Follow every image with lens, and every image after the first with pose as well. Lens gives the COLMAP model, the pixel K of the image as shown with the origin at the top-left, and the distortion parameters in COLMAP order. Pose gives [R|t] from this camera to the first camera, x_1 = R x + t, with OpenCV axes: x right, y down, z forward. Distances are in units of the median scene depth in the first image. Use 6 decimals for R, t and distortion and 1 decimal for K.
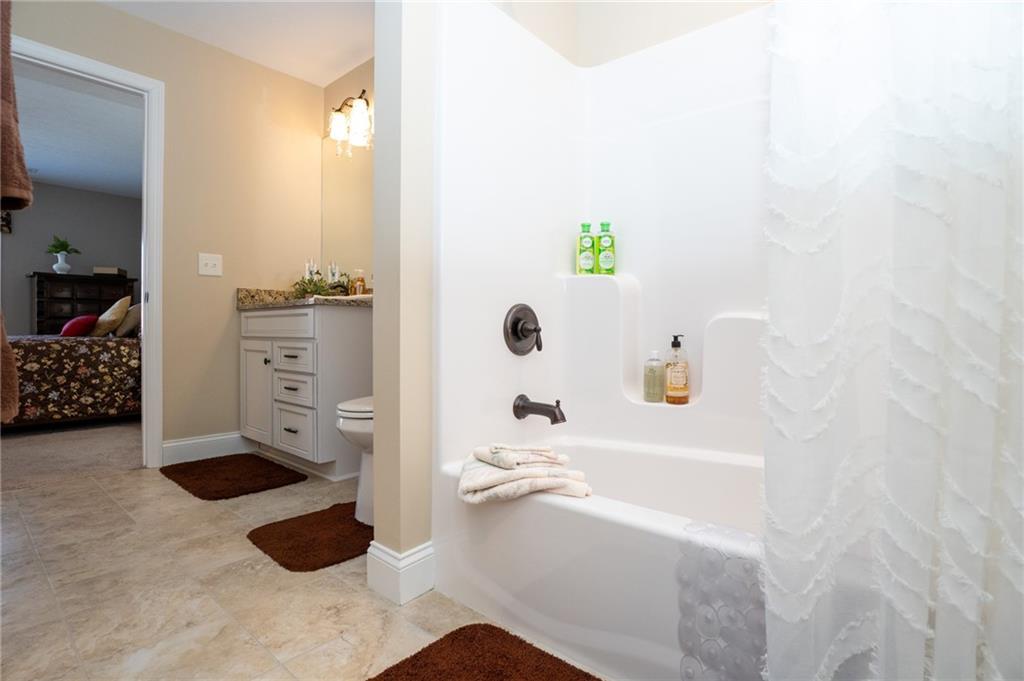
lens RADIAL K [[498.1, 0, 511.5], [0, 498.1, 334.9], [0, 0, 1]] dist [-0.036931, 0.000903]
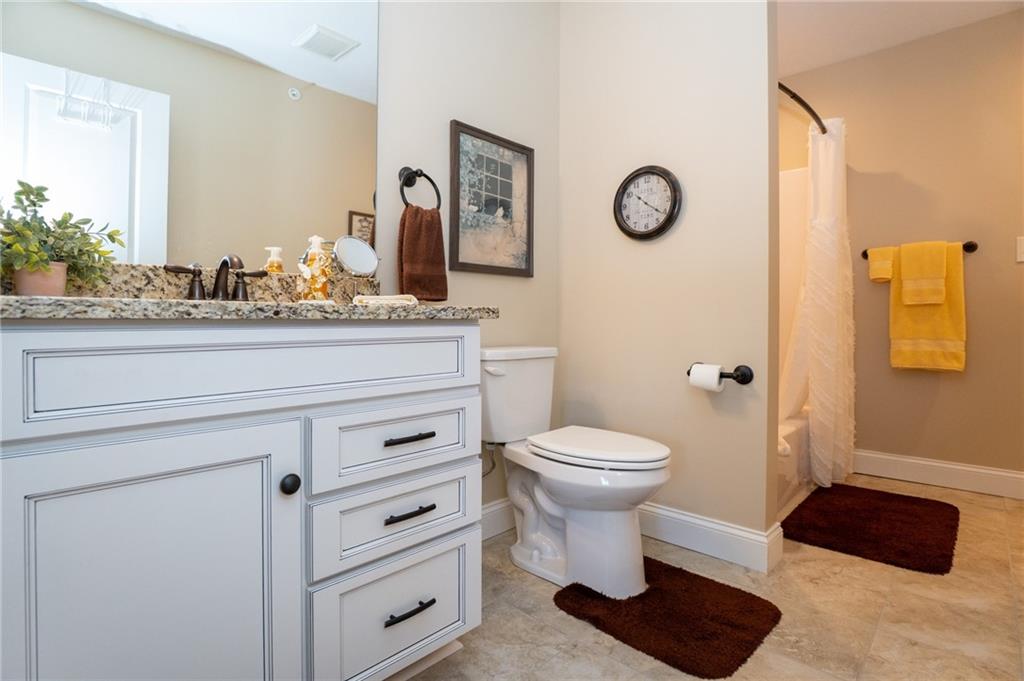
lens RADIAL K [[498.1, 0, 511.5], [0, 498.1, 332.8], [0, 0, 1]] dist [-0.036931, 0.000903]
pose [[0.069477, -0.016185, 0.997452, -1.567251], [0.016910, 0.999744, 0.015044, -0.096137], [-0.997440, 0.015822, 0.069733, 1.600411]]
